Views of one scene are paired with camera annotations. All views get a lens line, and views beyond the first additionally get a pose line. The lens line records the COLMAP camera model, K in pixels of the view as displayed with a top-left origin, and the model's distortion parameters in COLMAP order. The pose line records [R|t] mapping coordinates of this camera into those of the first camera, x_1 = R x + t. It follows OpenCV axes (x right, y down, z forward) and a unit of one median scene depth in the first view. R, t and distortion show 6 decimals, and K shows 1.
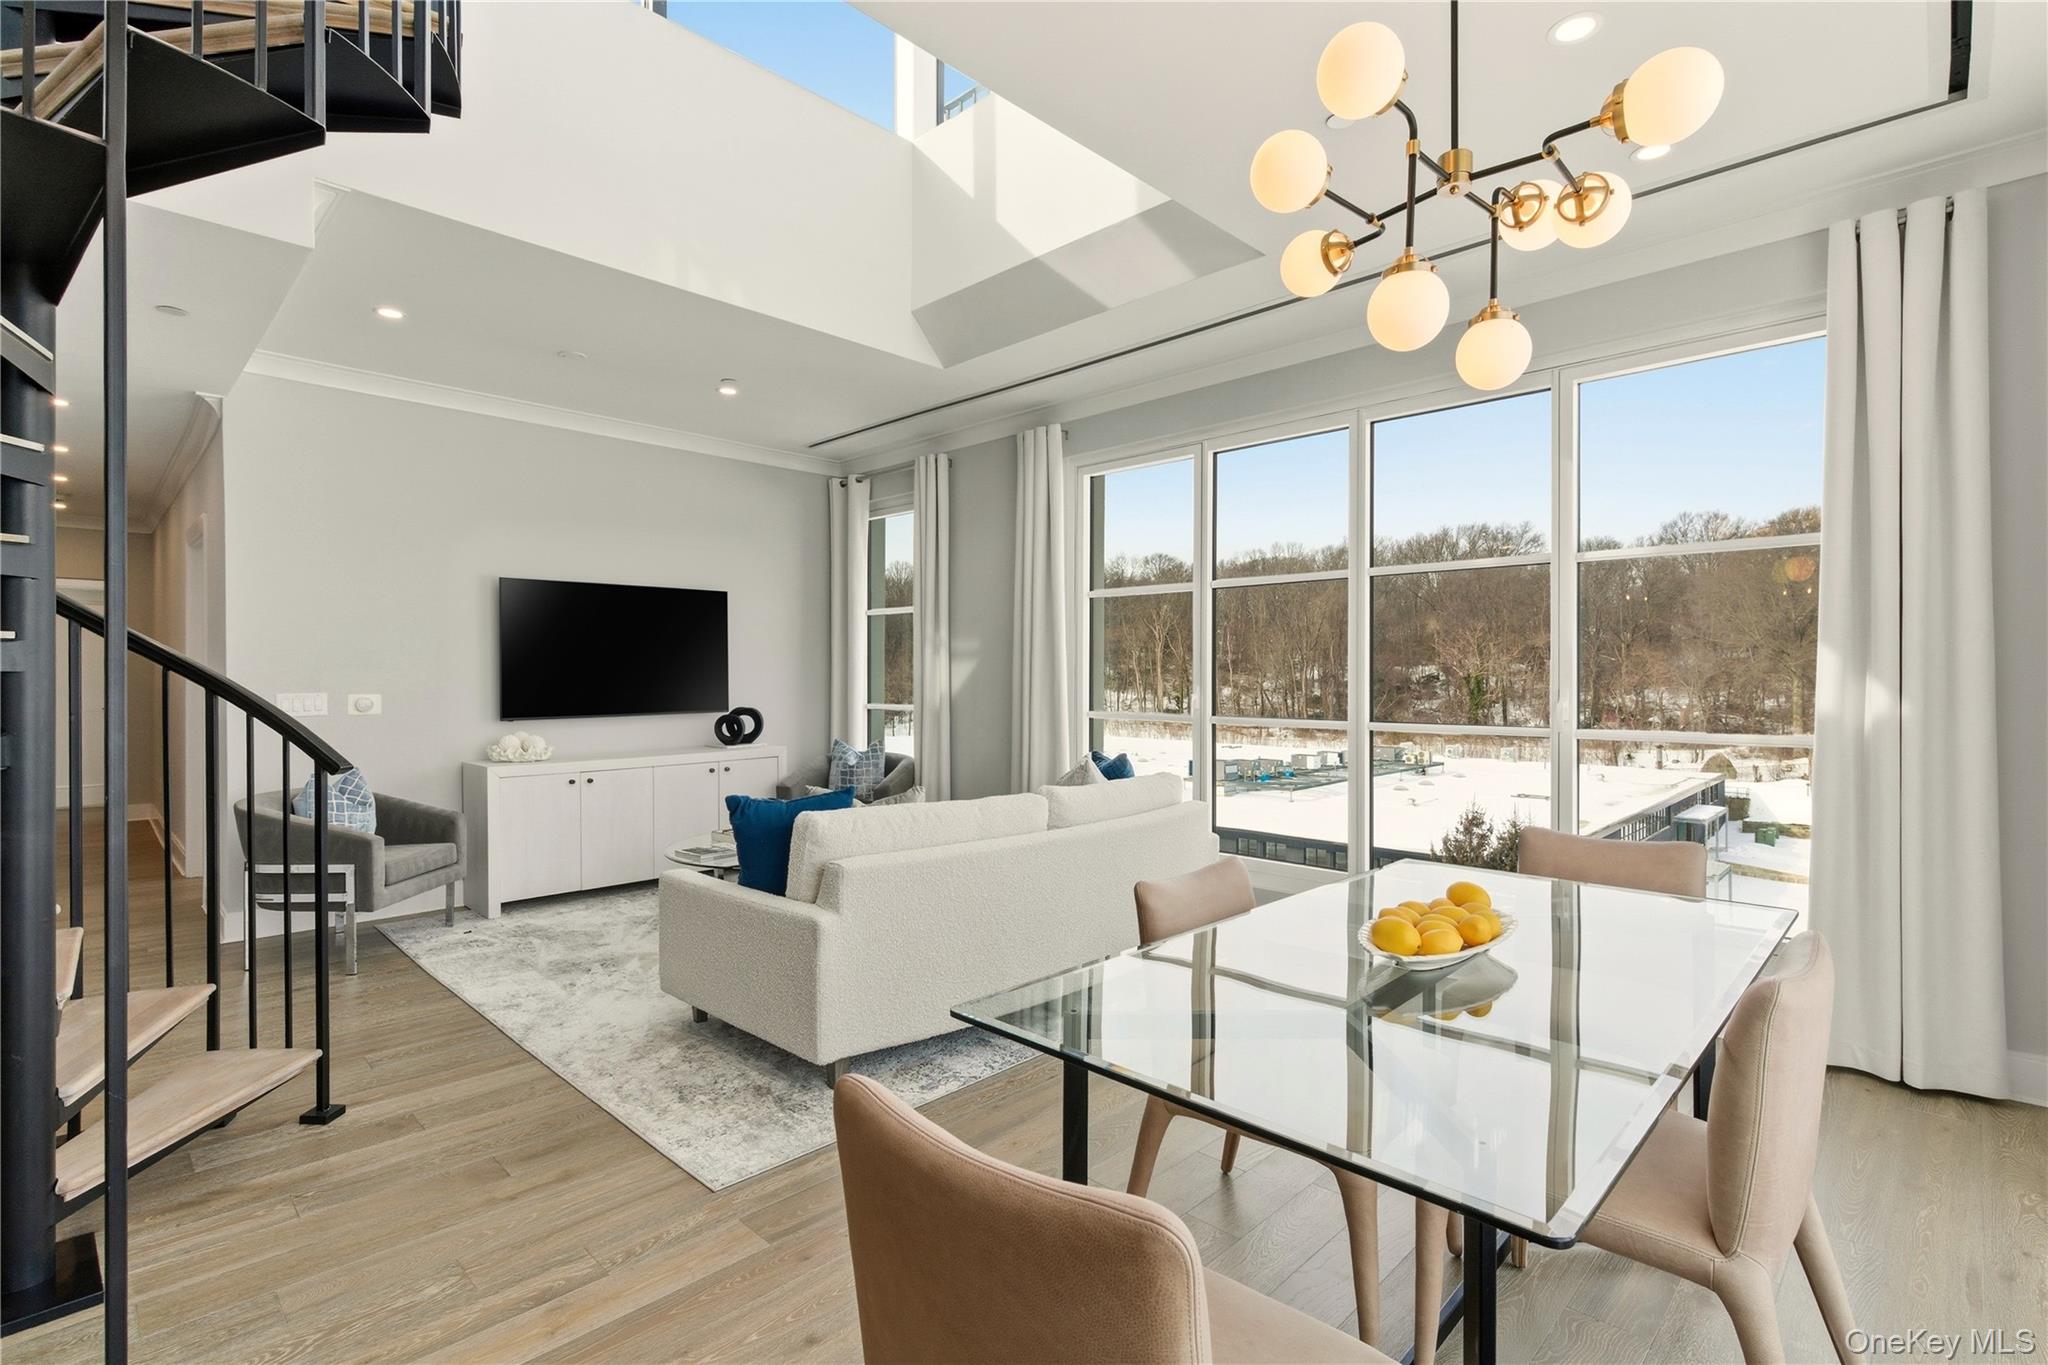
lens RADIAL K [[951.2, 0, 1024.7], [0, 951.2, 663.2], [0, 0, 1]] dist [0.003023, -0.000515]
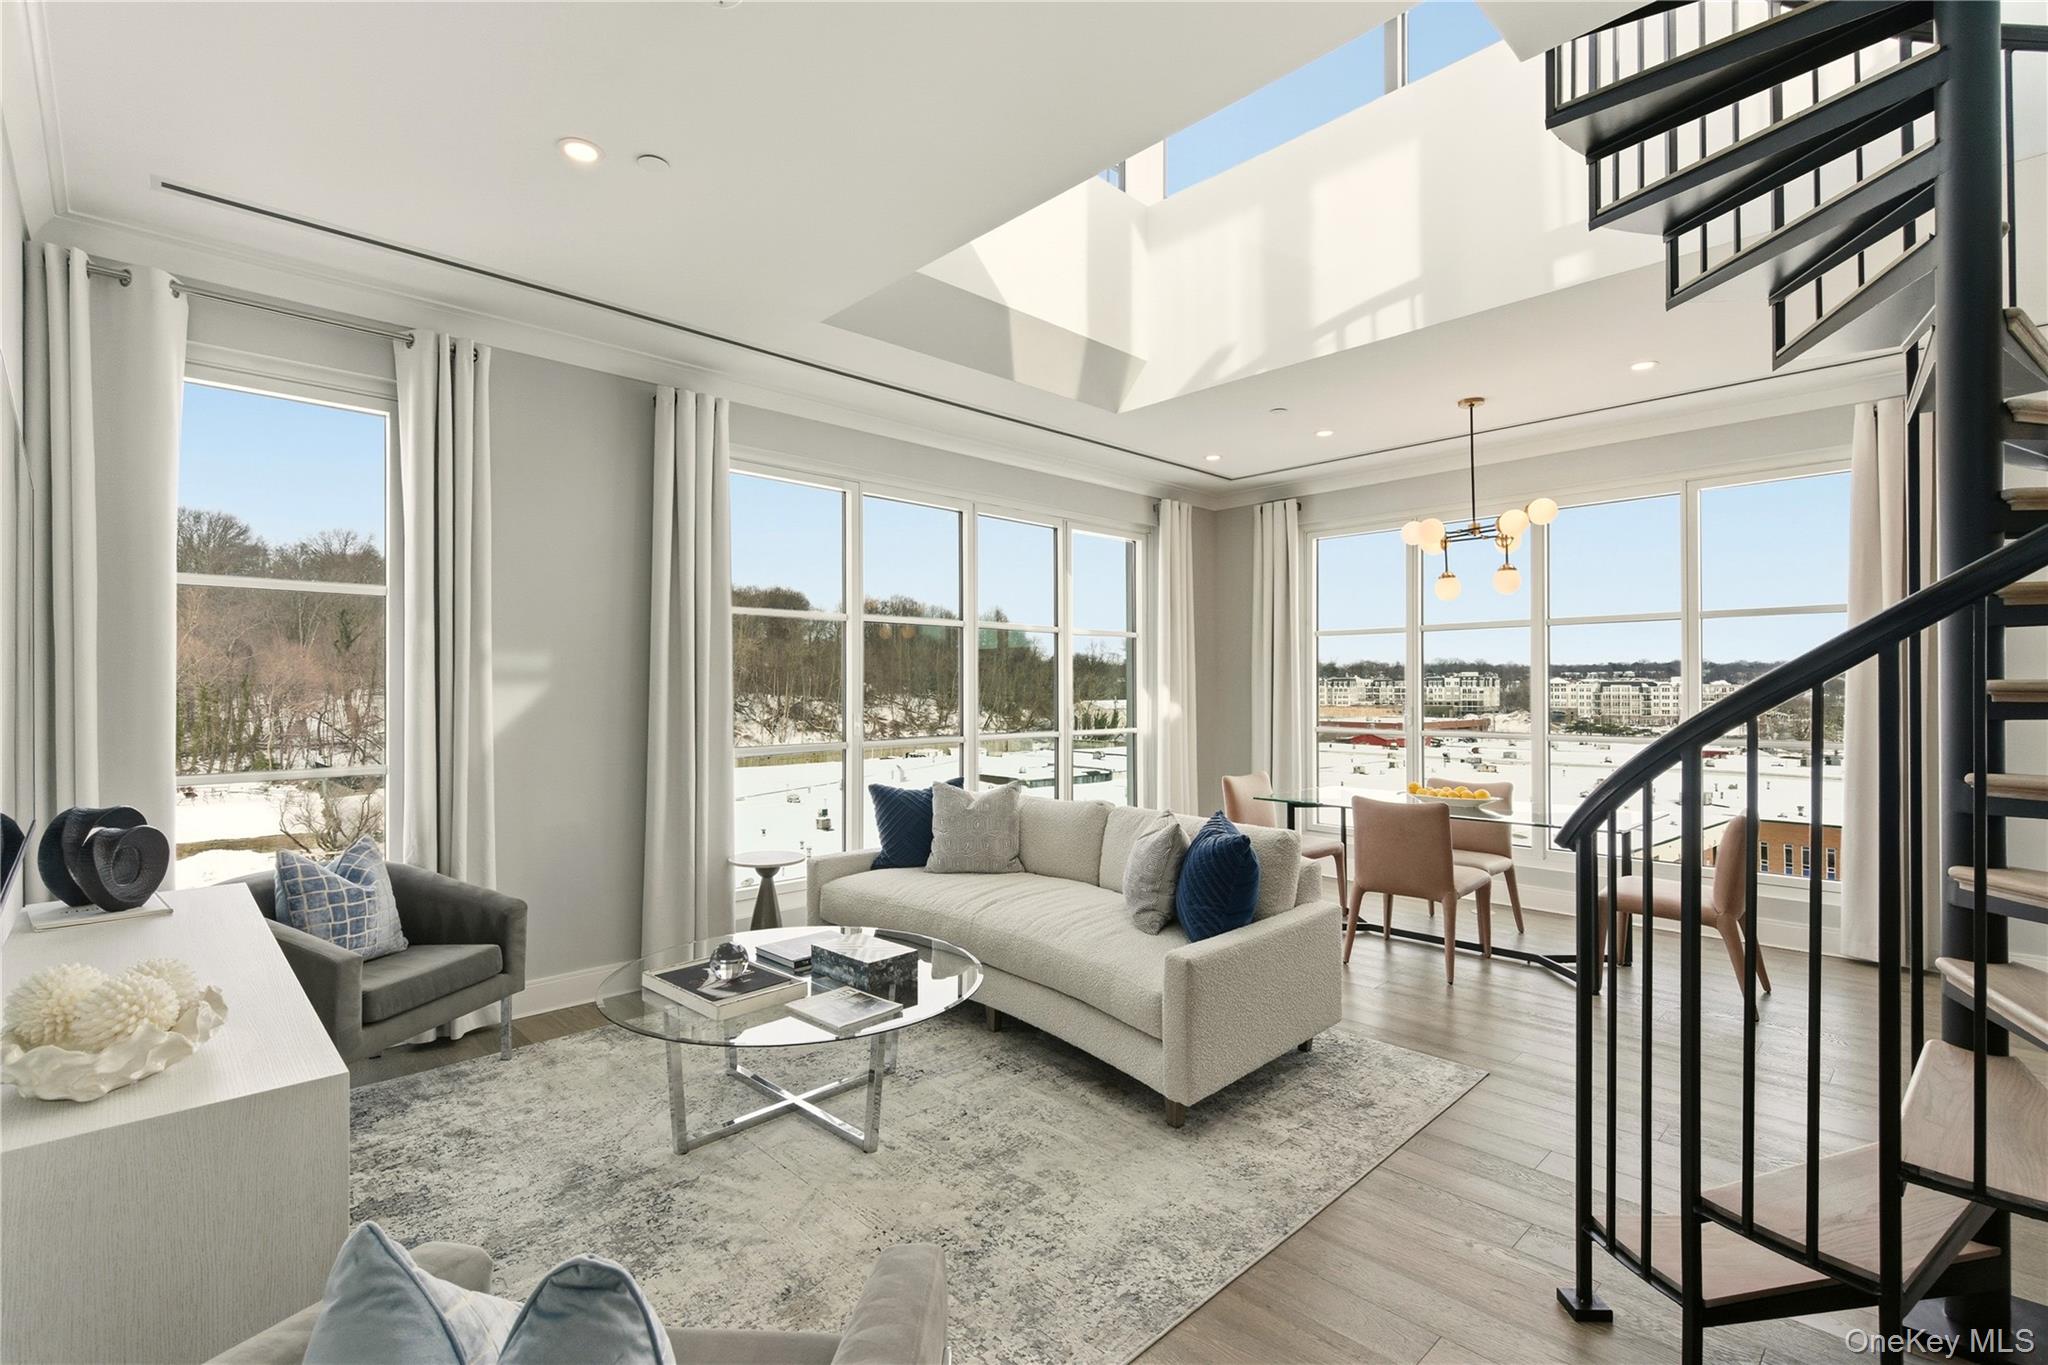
lens RADIAL K [[932.4, 0, 1020.5], [0, 932.4, 685.8], [0, 0, 1]] dist [0.002896, -0.000349]
pose [[0.034075, 0.006364, 0.999399, -0.997029], [-0.013709, 0.999889, -0.005899, -0.006854], [-0.999325, -0.013500, 0.034159, 0.943443]]
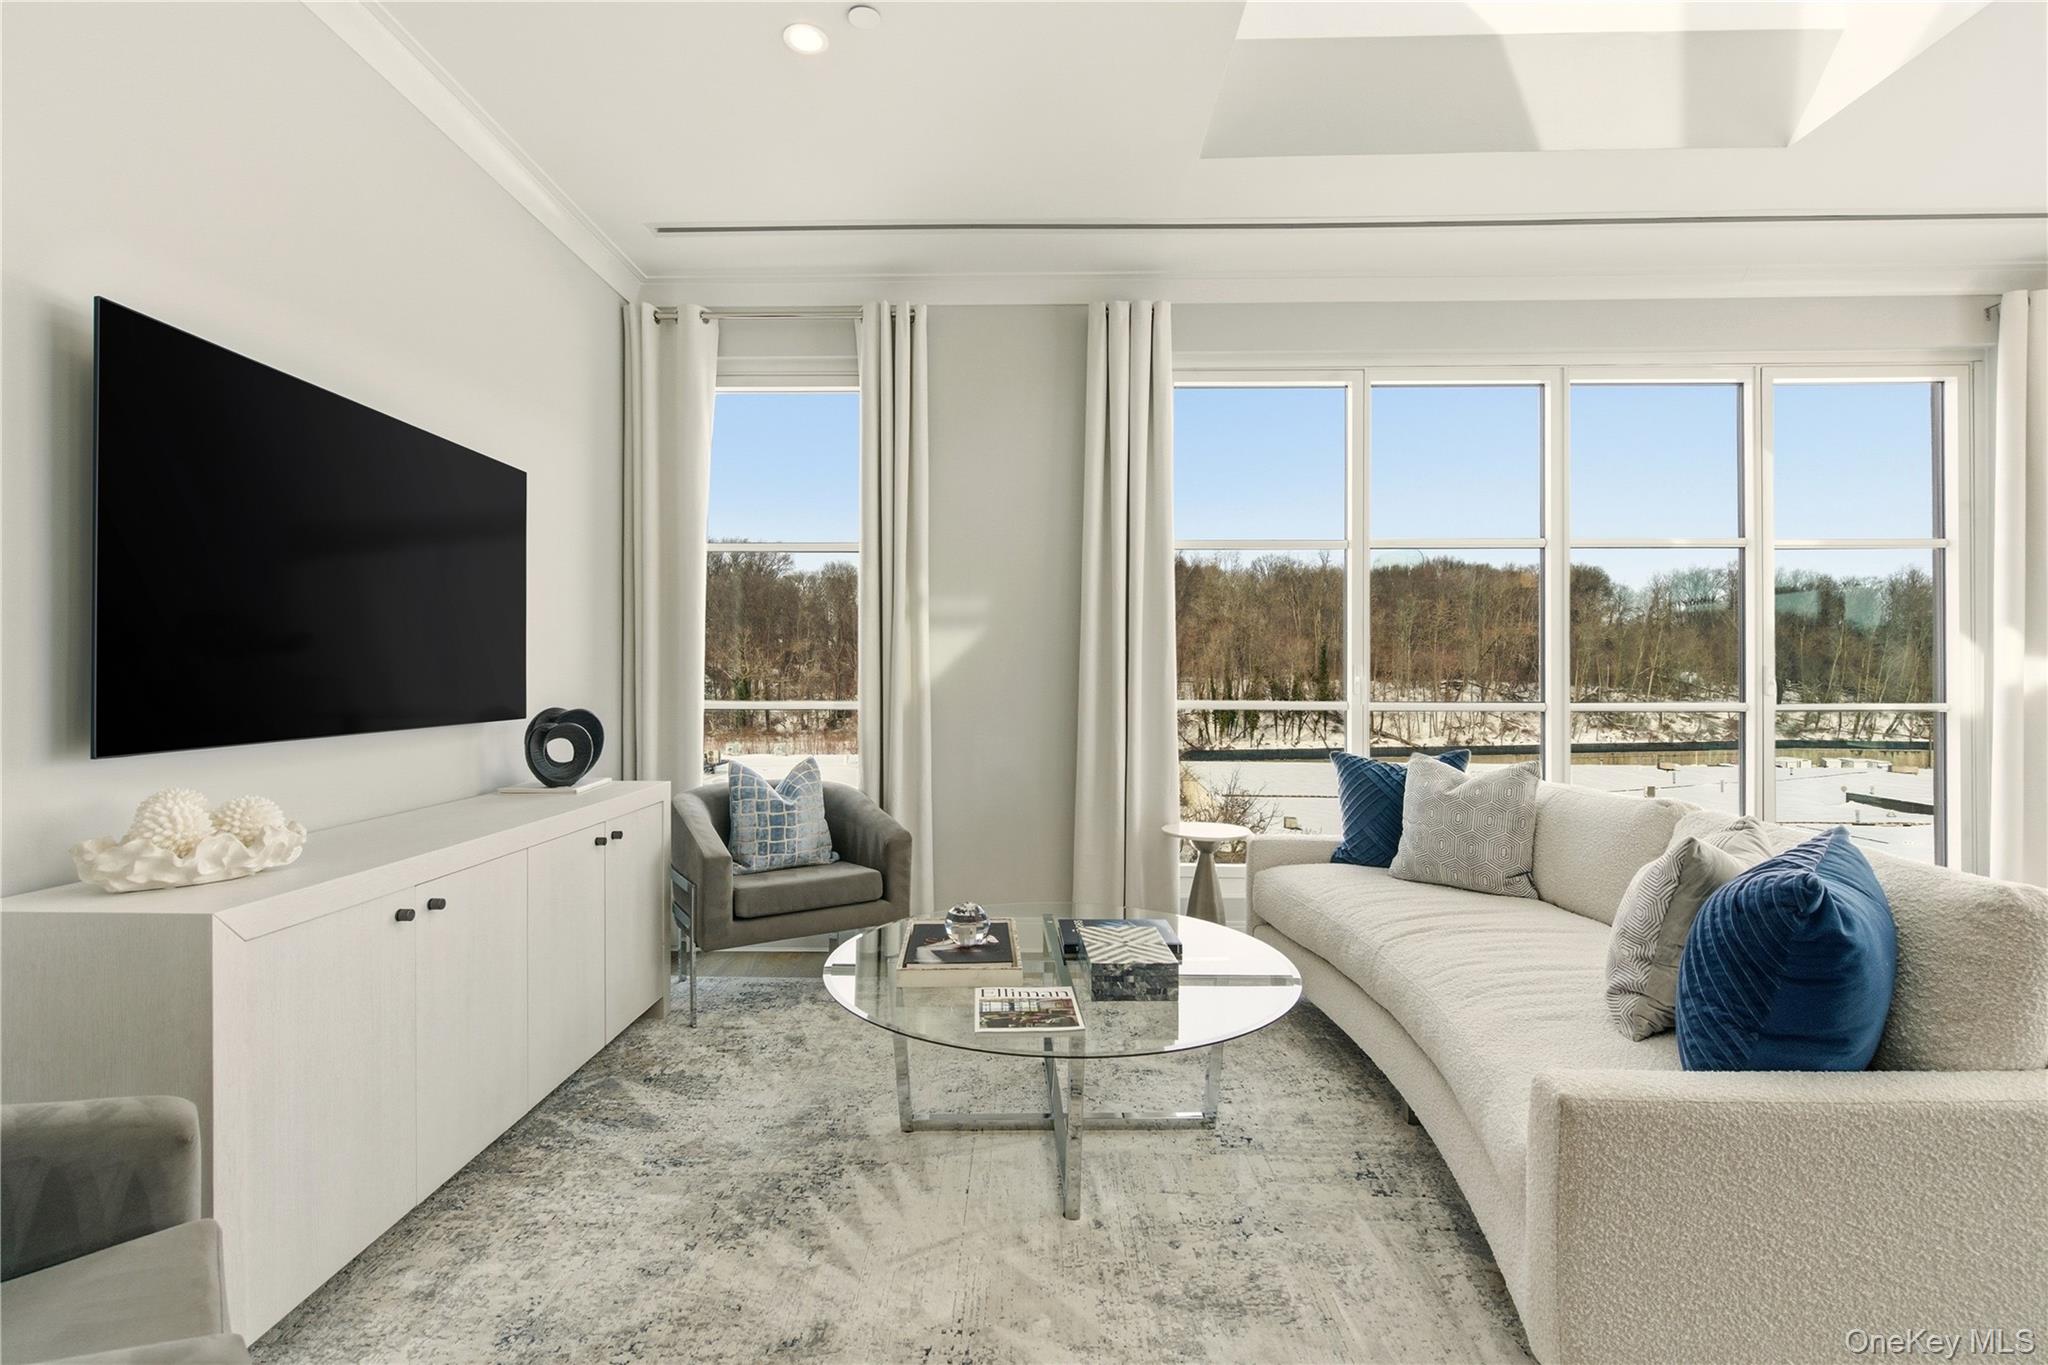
lens RADIAL K [[936.0, 0, 1010.8], [0, 936.0, 673.9], [0, 0, 1]] dist [0.005326, -0.000176]
pose [[0.735750, 0.007731, 0.677210, -0.693162], [-0.013558, 0.999903, 0.003315, 0.035982], [-0.677118, -0.011620, 0.735783, 0.730886]]
